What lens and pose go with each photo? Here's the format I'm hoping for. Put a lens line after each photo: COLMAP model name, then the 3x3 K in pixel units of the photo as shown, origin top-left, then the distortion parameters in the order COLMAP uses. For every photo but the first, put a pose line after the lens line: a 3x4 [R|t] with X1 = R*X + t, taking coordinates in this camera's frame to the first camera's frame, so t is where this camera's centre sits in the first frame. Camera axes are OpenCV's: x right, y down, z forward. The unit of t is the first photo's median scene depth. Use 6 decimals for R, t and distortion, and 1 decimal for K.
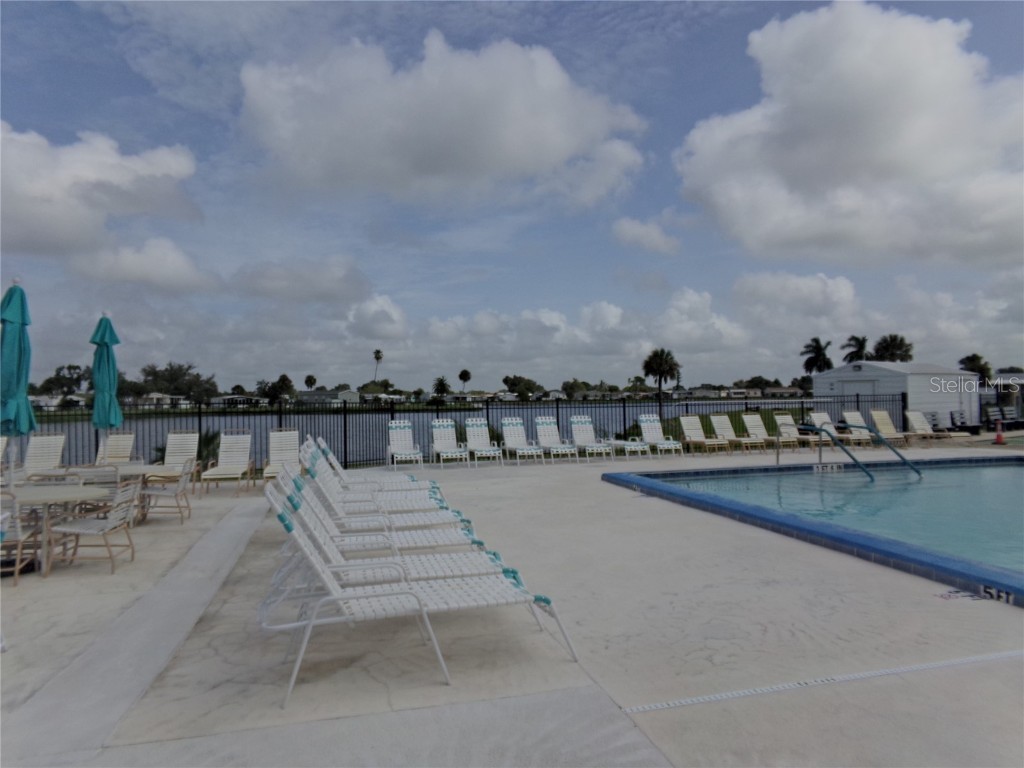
lens RADIAL K [[707.2, 0, 512.4], [0, 707.2, 390.1], [0, 0, 1]] dist [-0.045430, 0.081579]
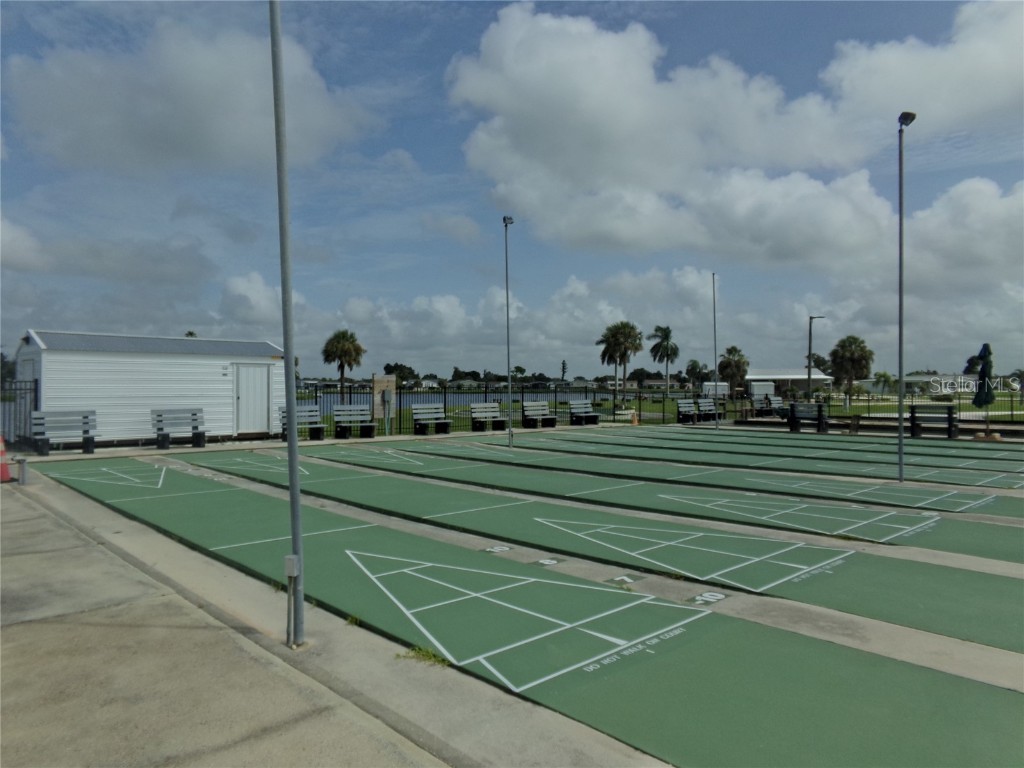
lens RADIAL K [[707.2, 0, 514.8], [0, 707.2, 382.1], [0, 0, 1]] dist [-0.045430, 0.081579]
pose [[0.993197, 0.014214, 0.115577, 0.128140], [-0.014572, 0.999891, 0.002253, -0.000012], [-0.115532, -0.003922, 0.993296, 0.047619]]
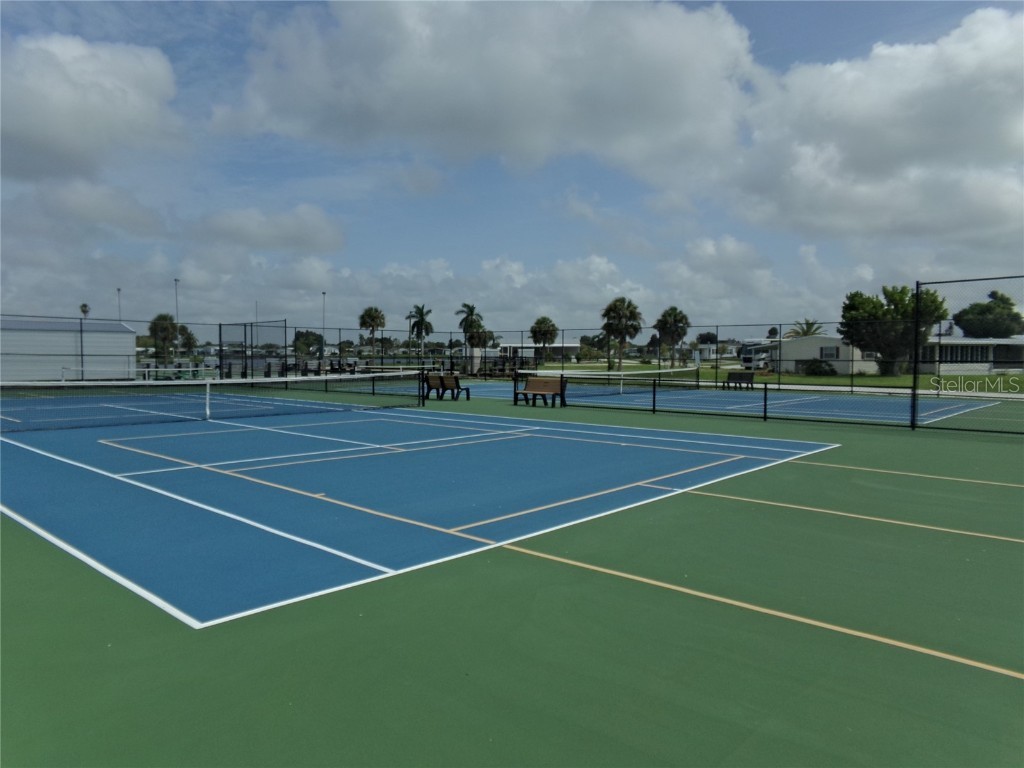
lens RADIAL K [[707.2, 0, 501.3], [0, 707.2, 378.4], [0, 0, 1]] dist [-0.045430, 0.081579]
pose [[0.983581, 0.008546, 0.180265, 0.235076], [-0.016813, 0.998873, 0.044380, -0.003135], [-0.179682, -0.046682, 0.982616, -0.145130]]
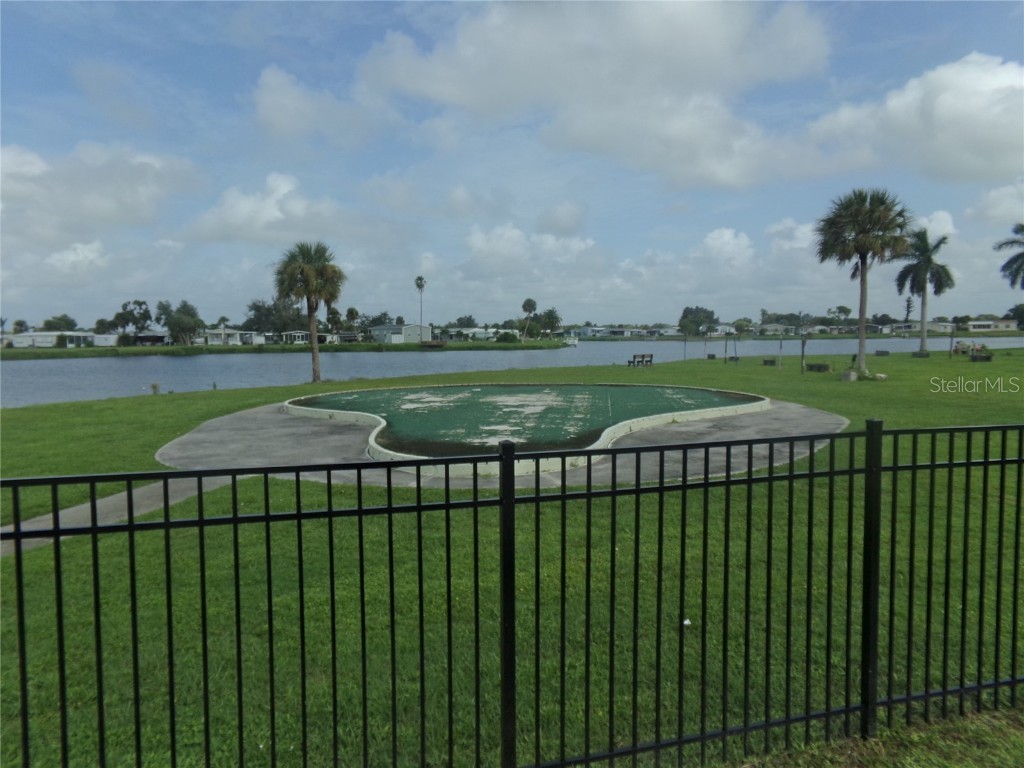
lens RADIAL K [[707.2, 0, 509.5], [0, 707.2, 384.4], [0, 0, 1]] dist [-0.045430, 0.081579]
pose [[0.938899, 0.026021, -0.343208, 0.212603], [0.003414, 0.996385, 0.084882, 0.000484], [0.344176, -0.080867, 0.935416, 0.227690]]
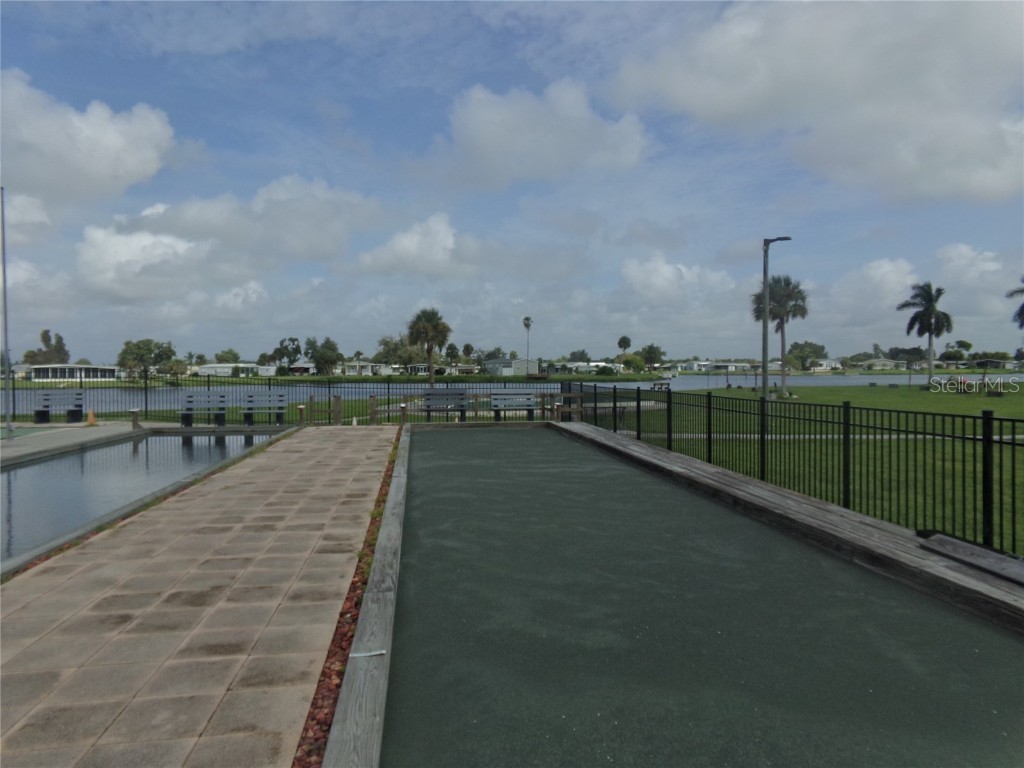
lens RADIAL K [[707.2, 0, 507.5], [0, 707.2, 366.5], [0, 0, 1]] dist [-0.045430, 0.081579]
pose [[0.867522, 0.006058, -0.497361, 0.280231], [0.000057, 0.999925, 0.012279, -0.001198], [0.497398, -0.010681, 0.867457, 0.137700]]
